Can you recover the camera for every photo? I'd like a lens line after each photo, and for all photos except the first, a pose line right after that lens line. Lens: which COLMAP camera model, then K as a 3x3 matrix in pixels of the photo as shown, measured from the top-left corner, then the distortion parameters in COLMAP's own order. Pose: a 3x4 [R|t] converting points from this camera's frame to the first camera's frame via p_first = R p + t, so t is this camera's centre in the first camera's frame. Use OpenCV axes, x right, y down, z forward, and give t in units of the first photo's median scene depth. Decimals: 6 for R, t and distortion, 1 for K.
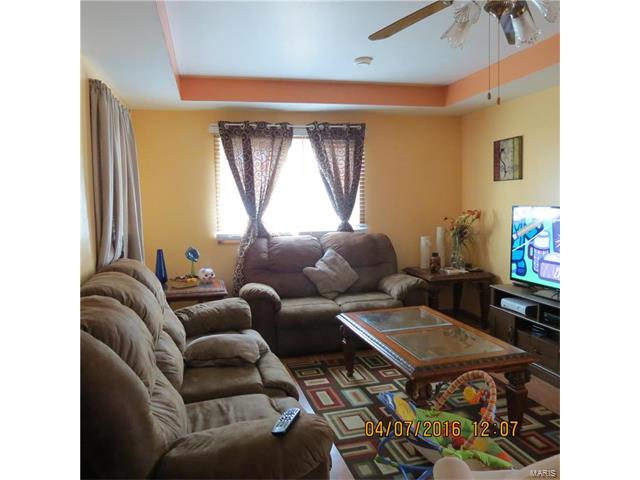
lens RADIAL K [[448.3, 0, 318.9], [0, 448.3, 238.9], [0, 0, 1]] dist [-0.034804, -0.002838]
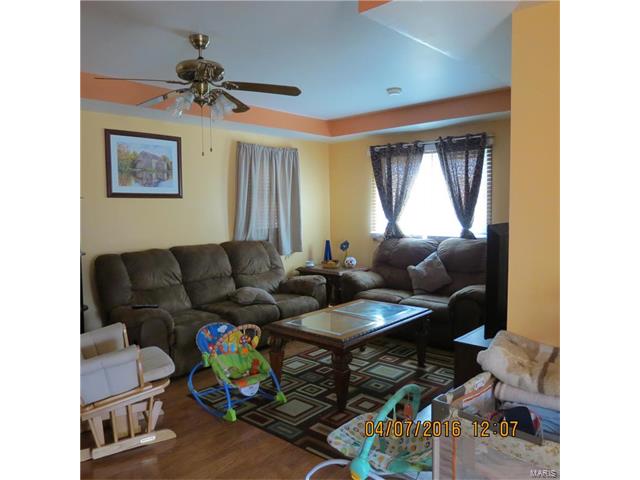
lens RADIAL K [[448.3, 0, 320.5], [0, 448.3, 239.8], [0, 0, 1]] dist [-0.034804, -0.002838]
pose [[0.563062, 0.074886, -0.823015, 0.763712], [-0.072479, 0.996523, 0.041088, -0.032927], [0.823230, 0.036516, 0.566532, 0.141522]]
